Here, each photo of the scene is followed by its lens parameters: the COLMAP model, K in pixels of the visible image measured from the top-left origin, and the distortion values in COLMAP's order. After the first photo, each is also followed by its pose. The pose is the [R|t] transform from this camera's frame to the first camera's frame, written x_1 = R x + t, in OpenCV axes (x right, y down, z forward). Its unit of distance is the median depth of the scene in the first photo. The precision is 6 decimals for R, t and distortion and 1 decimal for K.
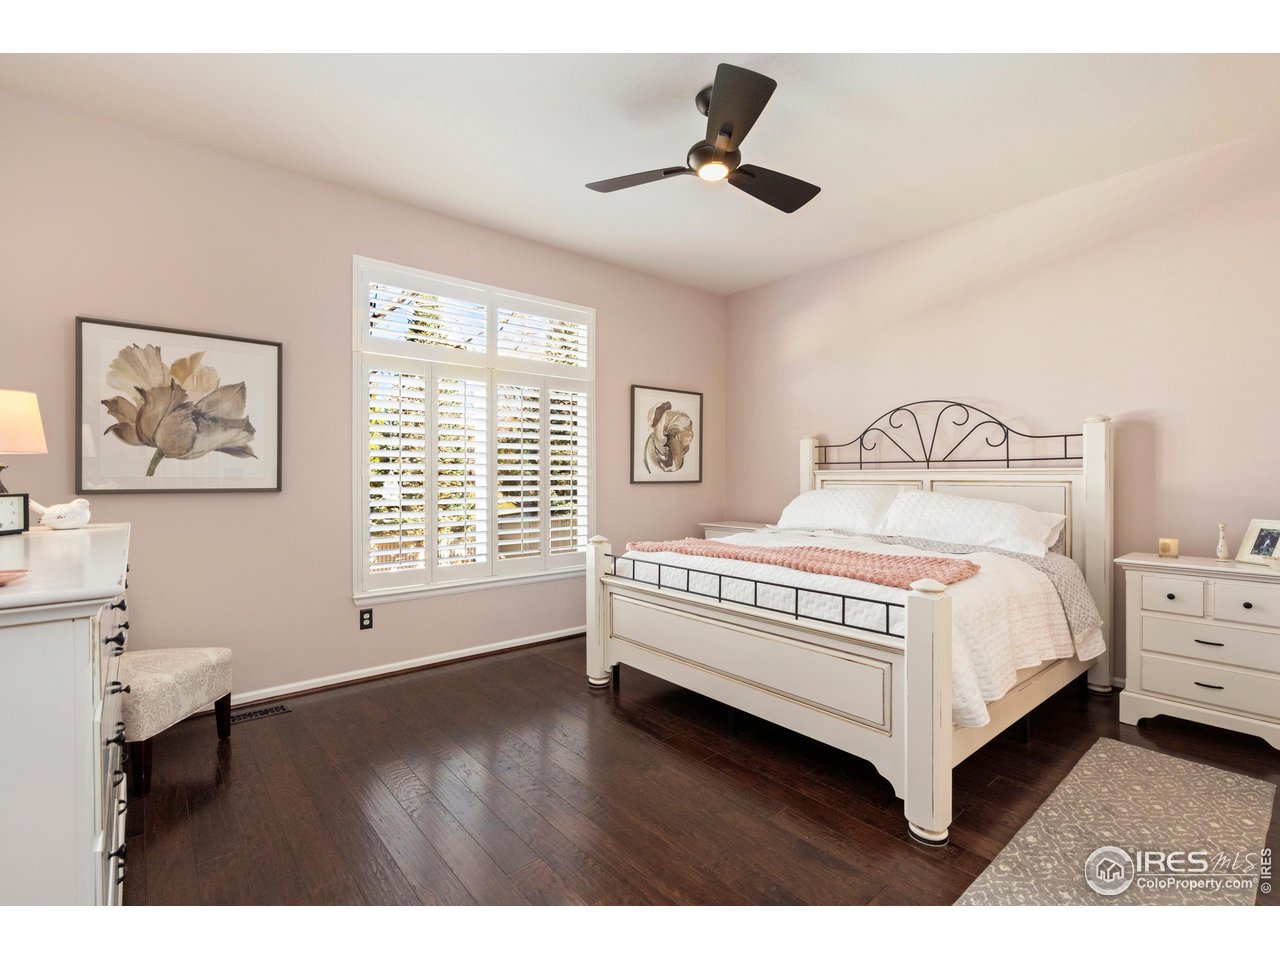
lens RADIAL K [[586.4, 0, 639.8], [0, 586.4, 479.4], [0, 0, 1]] dist [-0.007121, -0.001792]
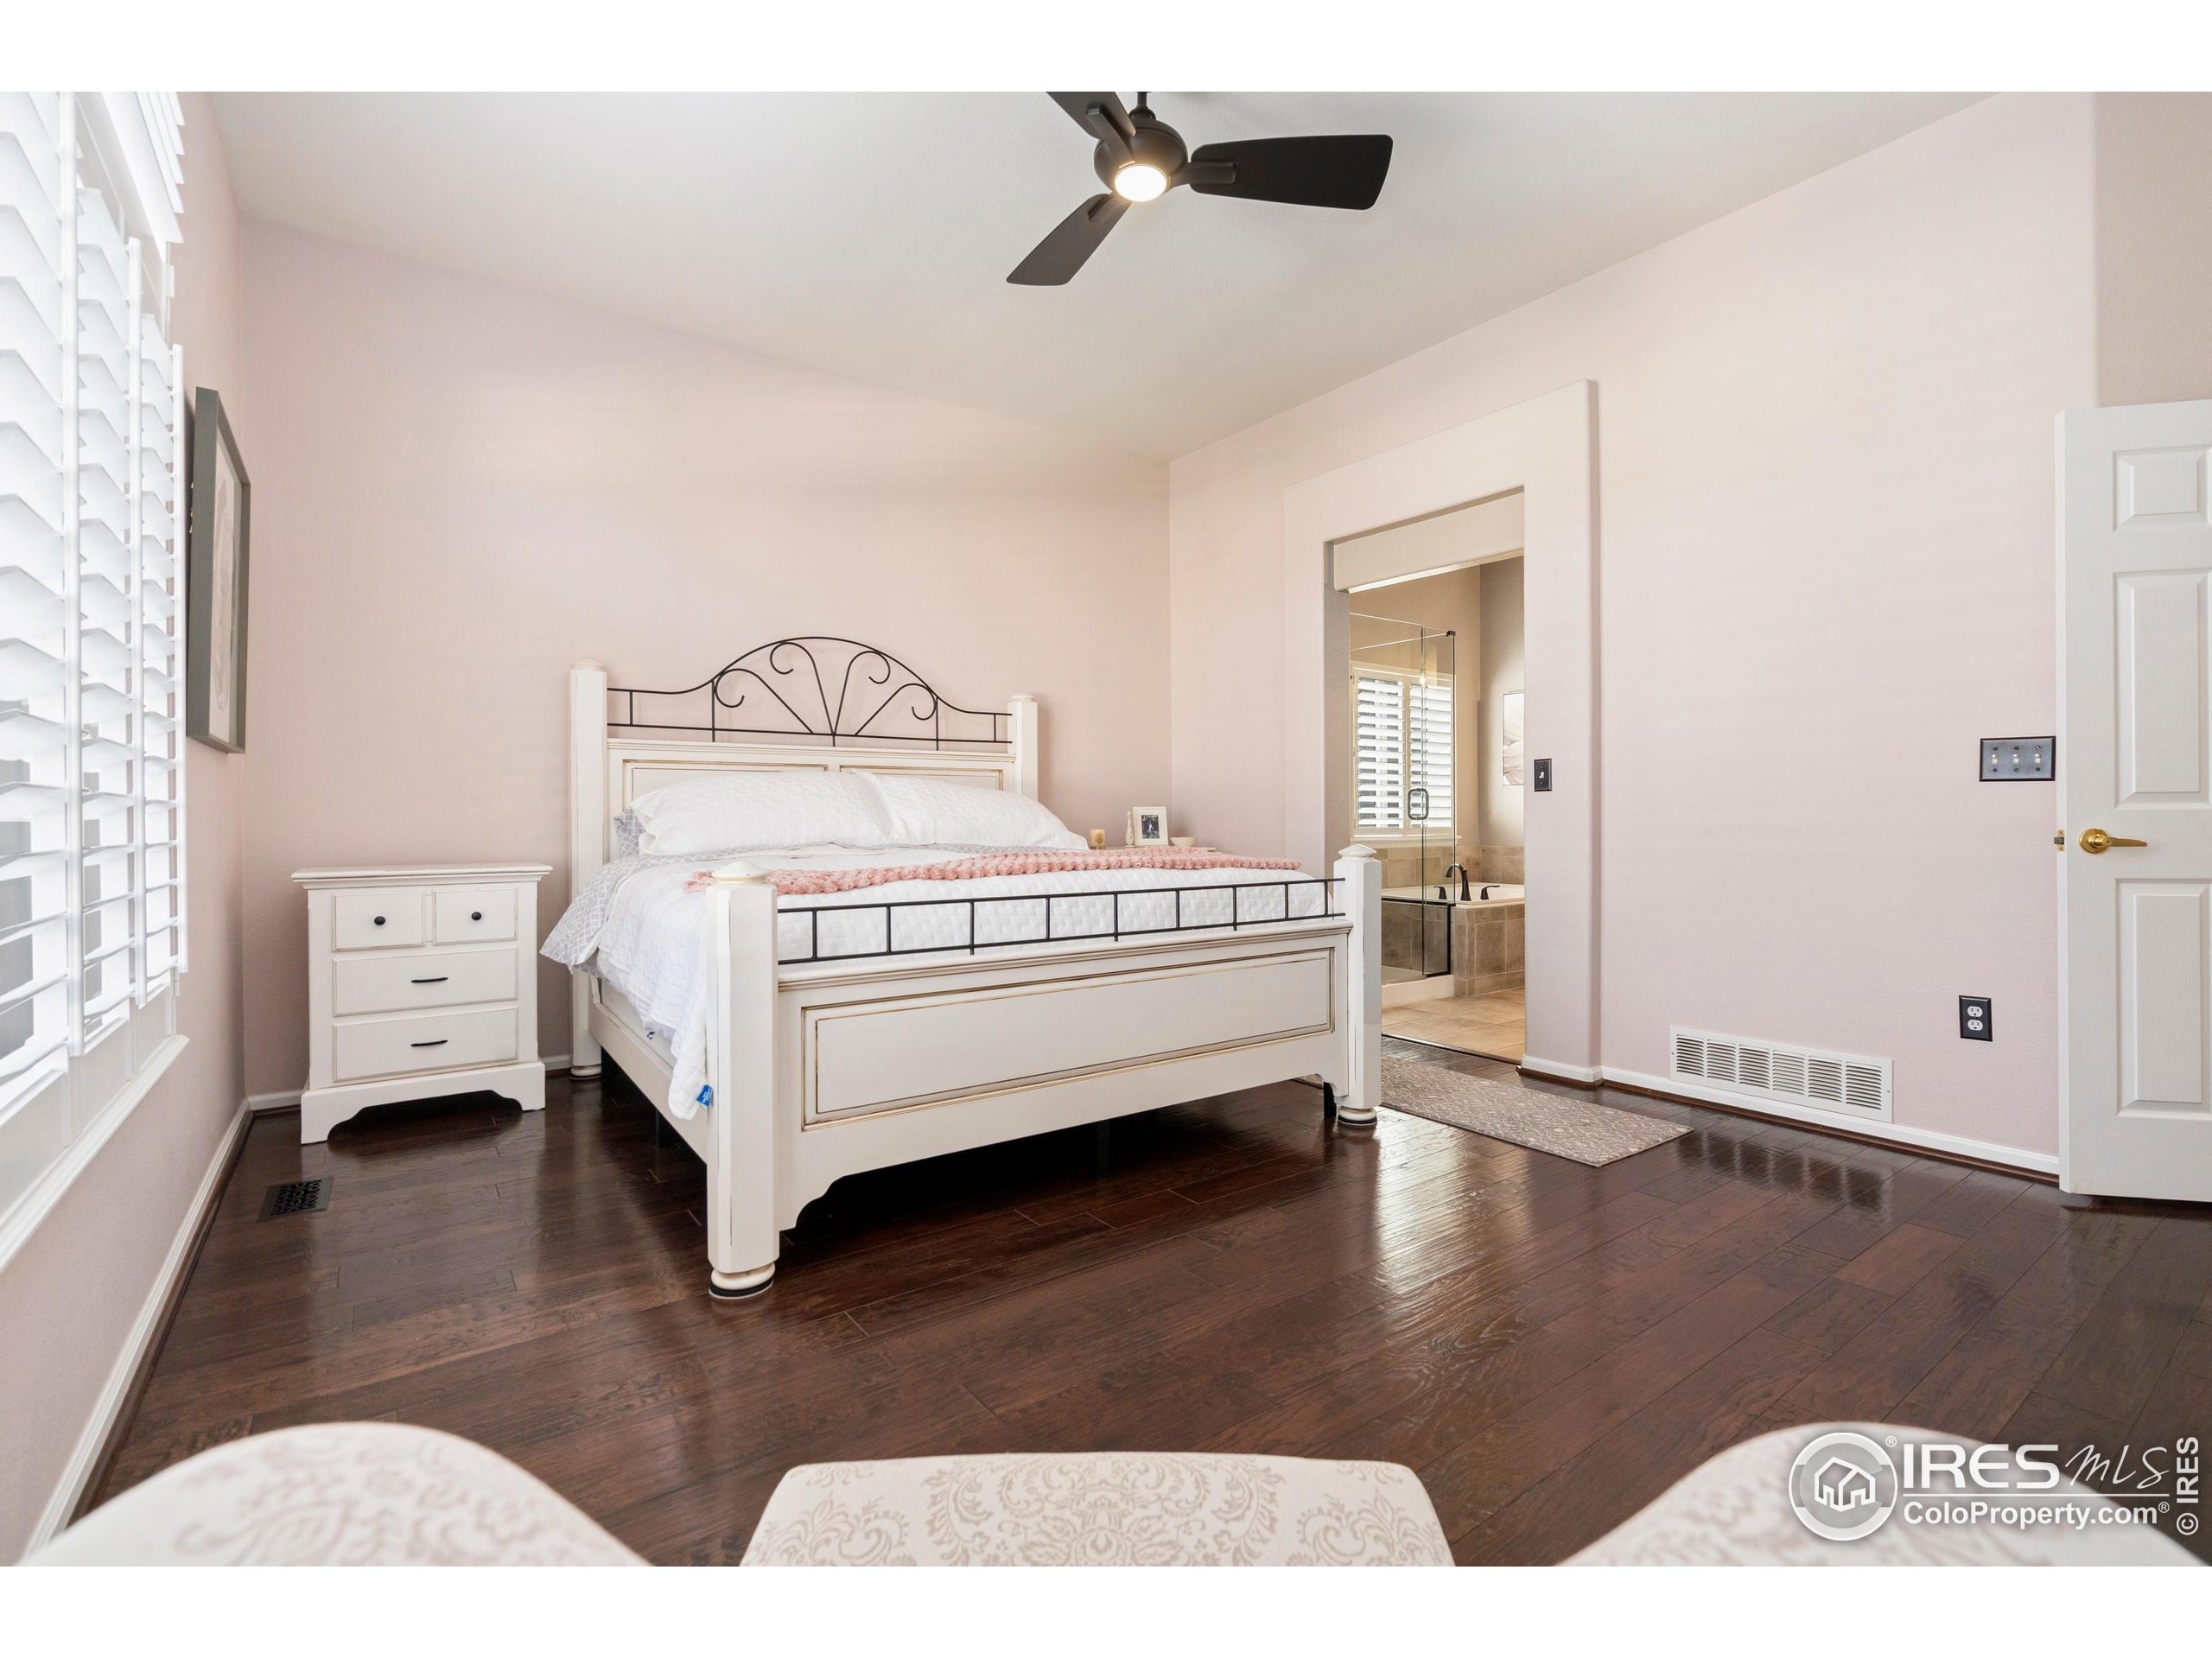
lens RADIAL K [[1013.4, 0, 1107.3], [0, 1013.4, 821.0], [0, 0, 1]] dist [-0.007121, -0.001792]
pose [[0.070676, -0.001741, 0.997498, -0.588437], [0.007892, 0.999968, 0.001186, 0.064897], [-0.997468, 0.007788, 0.070688, 0.655689]]
